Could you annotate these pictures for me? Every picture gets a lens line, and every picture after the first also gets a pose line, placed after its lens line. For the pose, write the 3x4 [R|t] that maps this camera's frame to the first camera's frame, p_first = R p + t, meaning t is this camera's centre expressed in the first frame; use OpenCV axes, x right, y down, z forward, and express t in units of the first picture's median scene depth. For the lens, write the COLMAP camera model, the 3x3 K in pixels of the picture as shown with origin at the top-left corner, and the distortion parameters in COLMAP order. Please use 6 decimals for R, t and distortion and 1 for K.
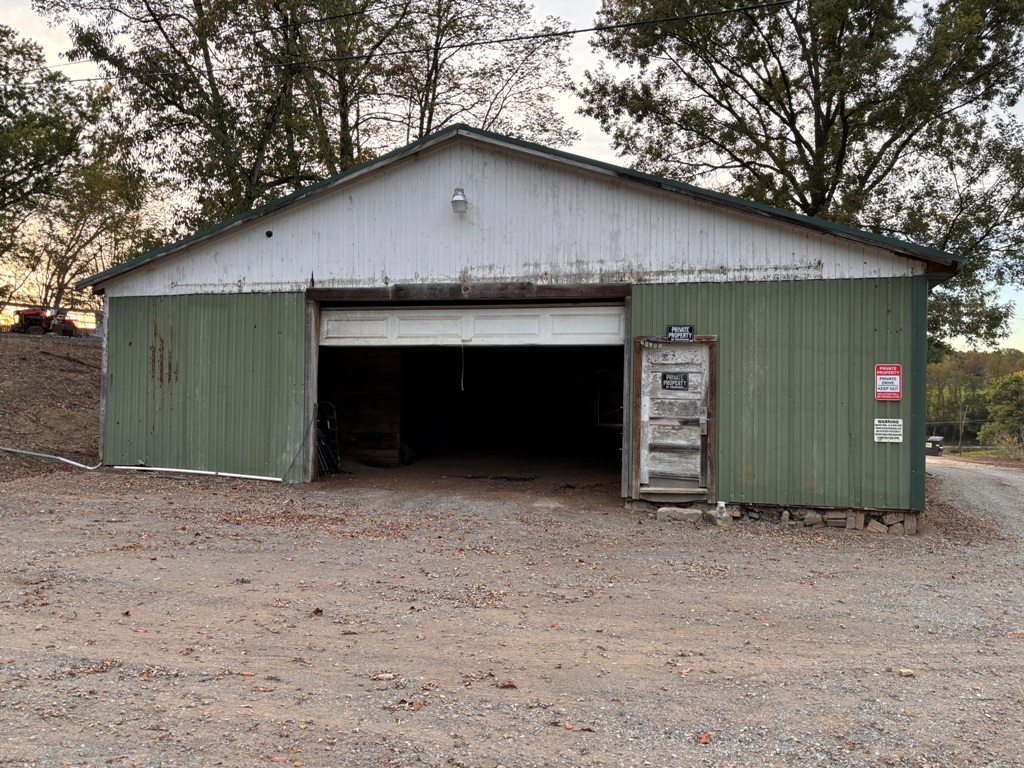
lens RADIAL K [[799.2, 0, 509.2], [0, 799.2, 384.5], [0, 0, 1]] dist [0.004951, -0.000426]
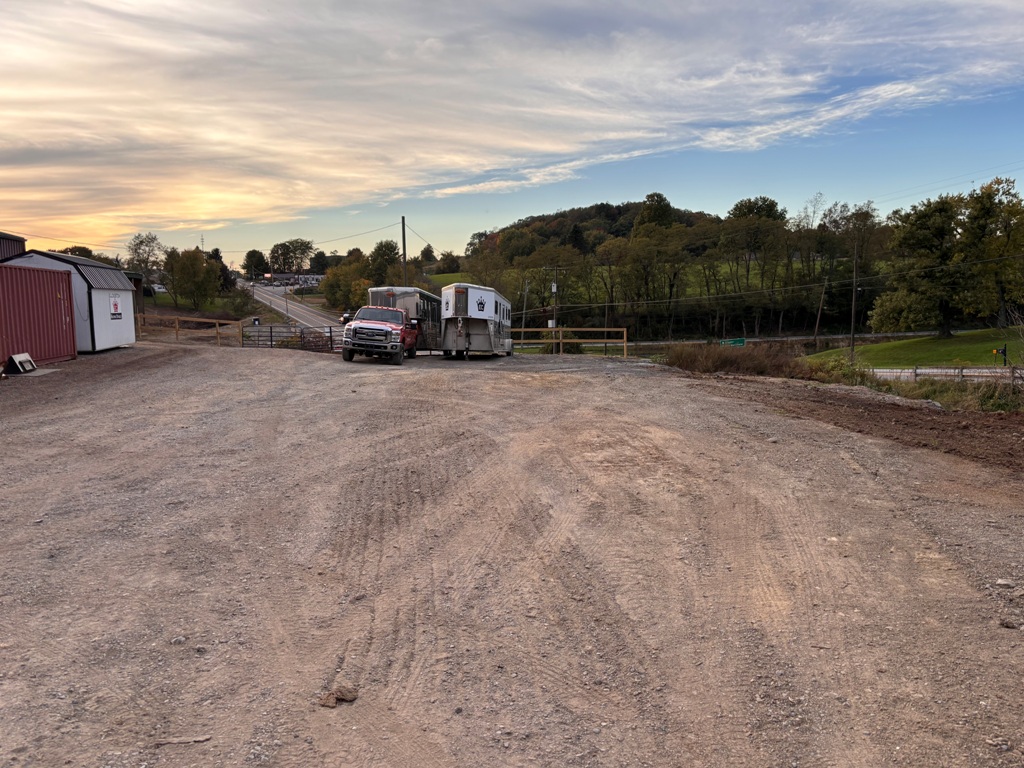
lens RADIAL K [[803.0, 0, 516.8], [0, 803.0, 383.2], [0, 0, 1]] dist [0.004078, -0.013365]
pose [[0.981285, -0.055931, 0.184258, 0.184533], [0.034049, 0.992208, 0.119851, 0.026014], [-0.189526, -0.111334, 0.975543, 0.379617]]
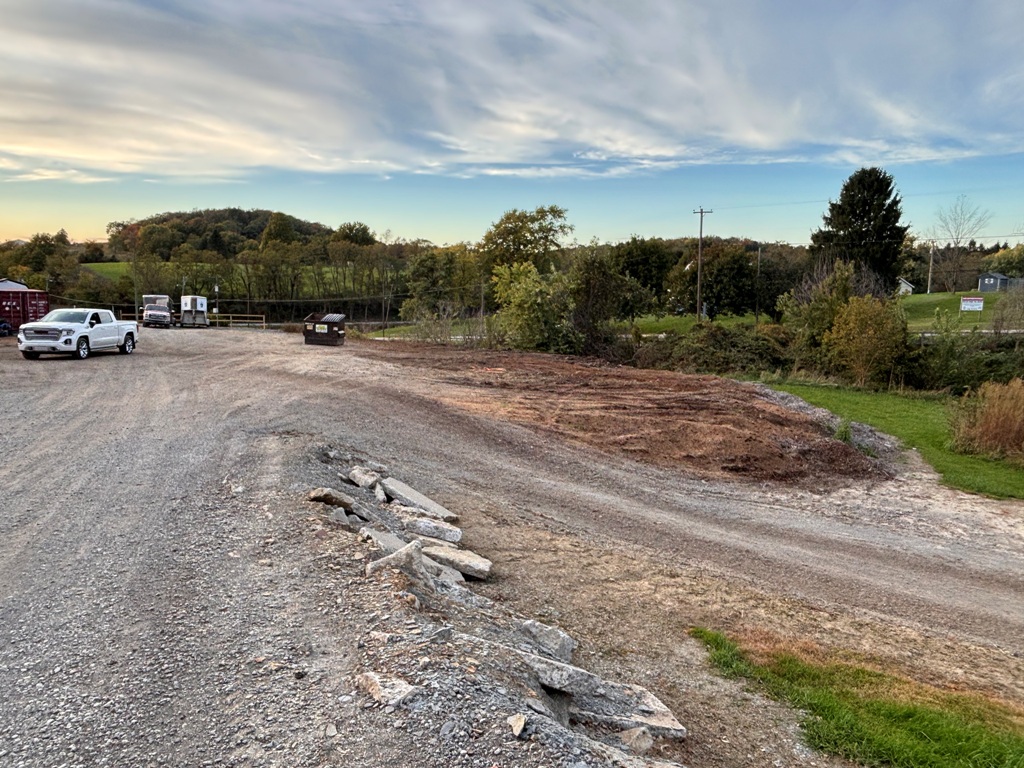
lens RADIAL K [[658.8, 0, 511.9], [0, 658.8, 394.5], [0, 0, 1]] dist [-0.017480, -0.003191]
pose [[0.770279, -0.095841, 0.630464, 0.115709], [-0.021528, 0.984170, 0.175914, 0.012406], [-0.637343, -0.149075, 0.756022, 0.191282]]
